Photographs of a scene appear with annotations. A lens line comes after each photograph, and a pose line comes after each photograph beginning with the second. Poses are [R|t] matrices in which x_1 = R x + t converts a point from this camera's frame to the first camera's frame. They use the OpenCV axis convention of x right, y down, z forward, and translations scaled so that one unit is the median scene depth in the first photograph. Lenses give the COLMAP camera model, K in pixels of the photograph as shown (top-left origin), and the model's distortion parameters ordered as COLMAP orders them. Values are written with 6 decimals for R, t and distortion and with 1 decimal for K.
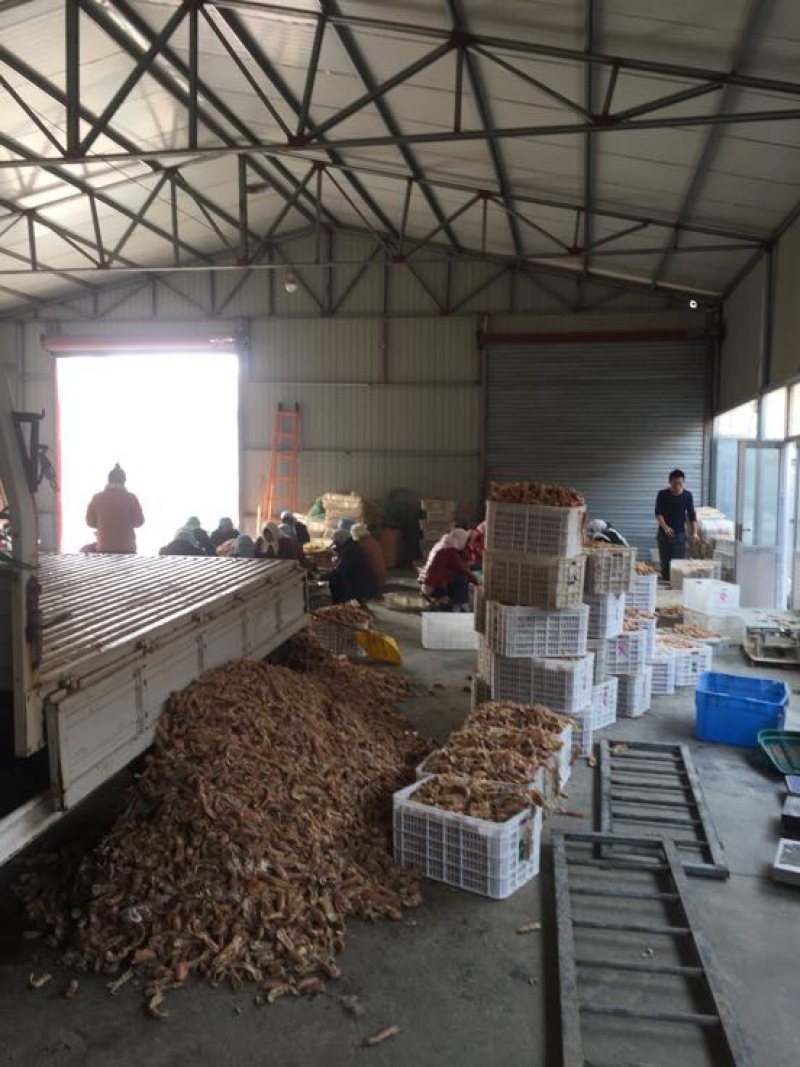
lens RADIAL K [[898.2, 0, 400.0], [0, 898.2, 533.5], [0, 0, 1]] dist [0.008293, 0.006849]
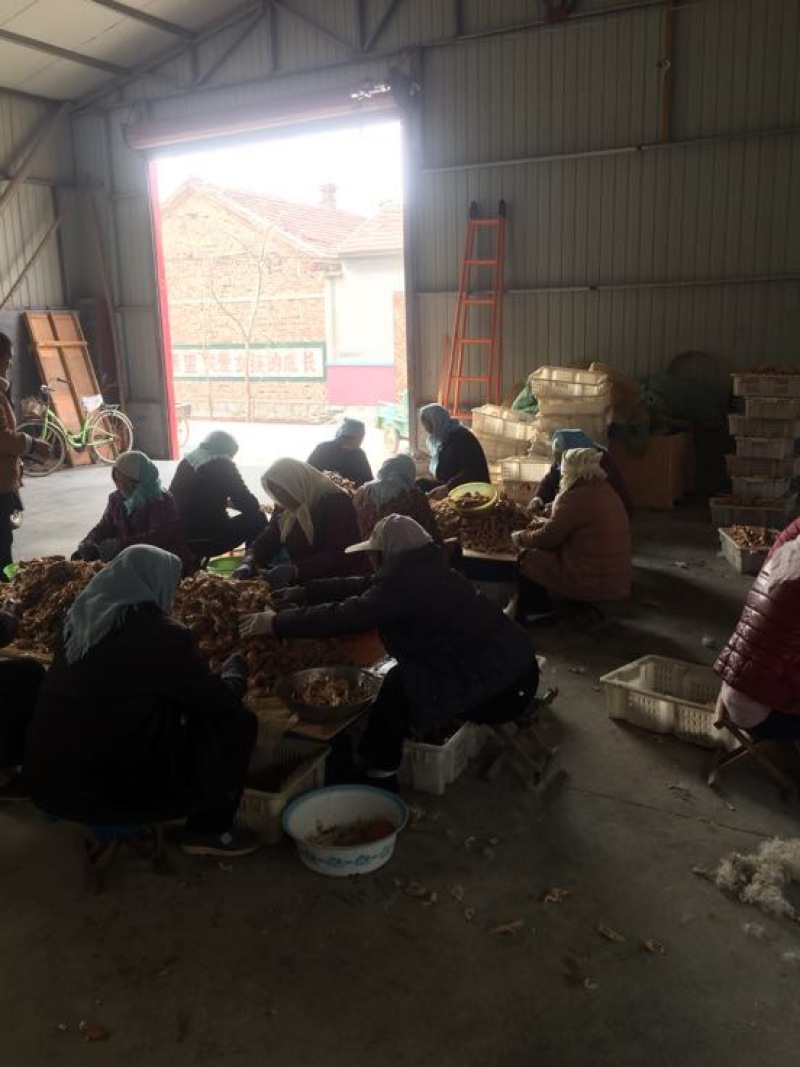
lens RADIAL K [[898.2, 0, 400.0], [0, 898.2, 533.5], [0, 0, 1]] dist [0.008293, 0.006849]
pose [[0.946841, 0.039595, -0.319257, 0.010545], [0.008100, 0.989148, 0.146700, -0.024709], [0.321601, -0.141487, 0.936245, 0.446410]]
